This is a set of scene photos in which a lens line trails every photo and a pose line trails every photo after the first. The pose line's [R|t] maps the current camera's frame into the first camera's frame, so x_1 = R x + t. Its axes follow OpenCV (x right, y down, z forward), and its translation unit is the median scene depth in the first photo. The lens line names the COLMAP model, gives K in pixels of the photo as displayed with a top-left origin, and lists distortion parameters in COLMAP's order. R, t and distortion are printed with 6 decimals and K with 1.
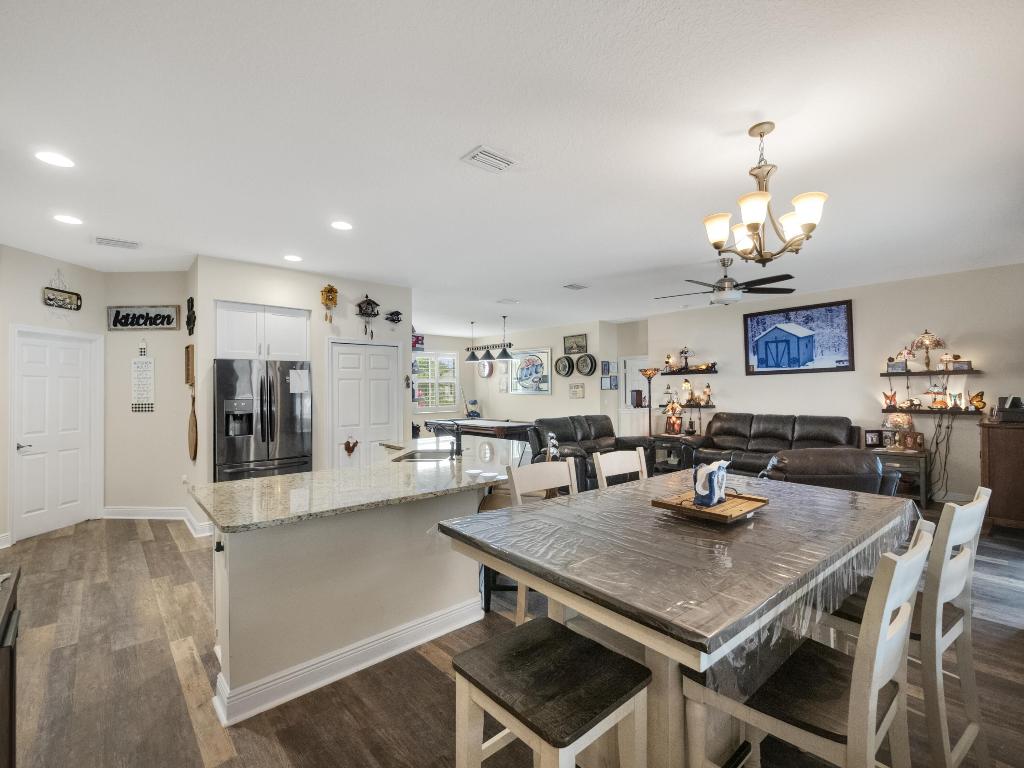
lens RADIAL K [[461.3, 0, 514.0], [0, 461.3, 386.6], [0, 0, 1]] dist [-0.000401, -0.000089]
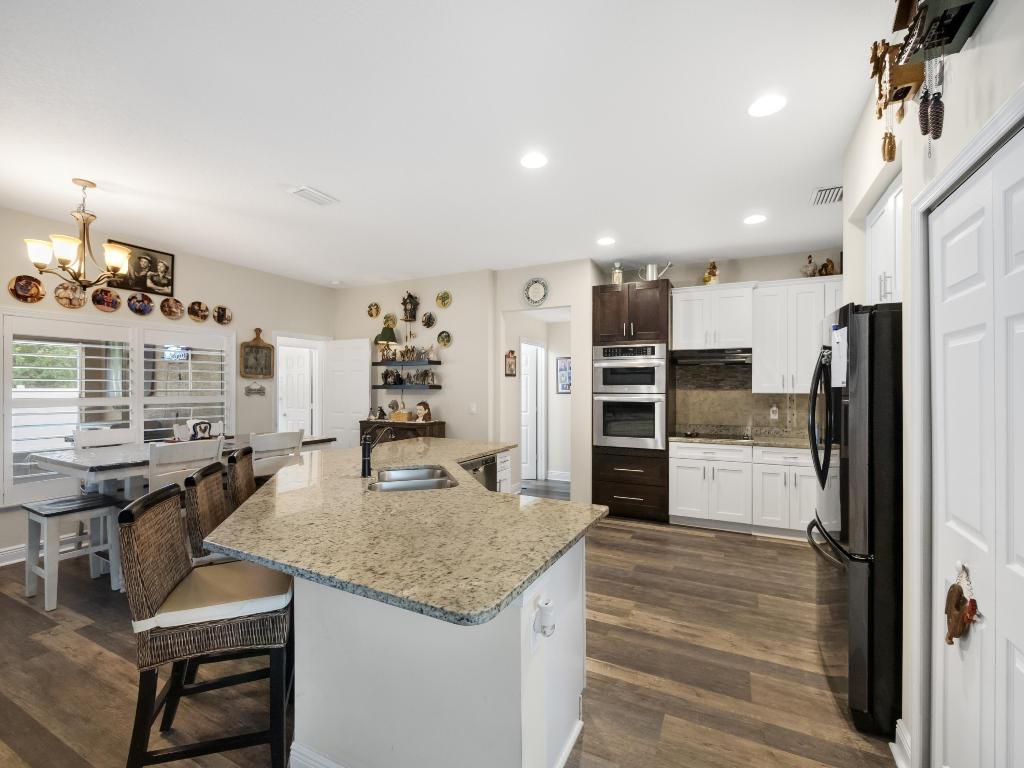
lens RADIAL K [[461.3, 0, 510.4], [0, 461.3, 386.2], [0, 0, 1]] dist [-0.000401, -0.000089]
pose [[-0.931108, 0.000947, -0.364742, -0.028139], [0.006197, 0.999893, -0.013222, 0.011282], [0.364691, -0.014571, -0.931015, 0.733505]]
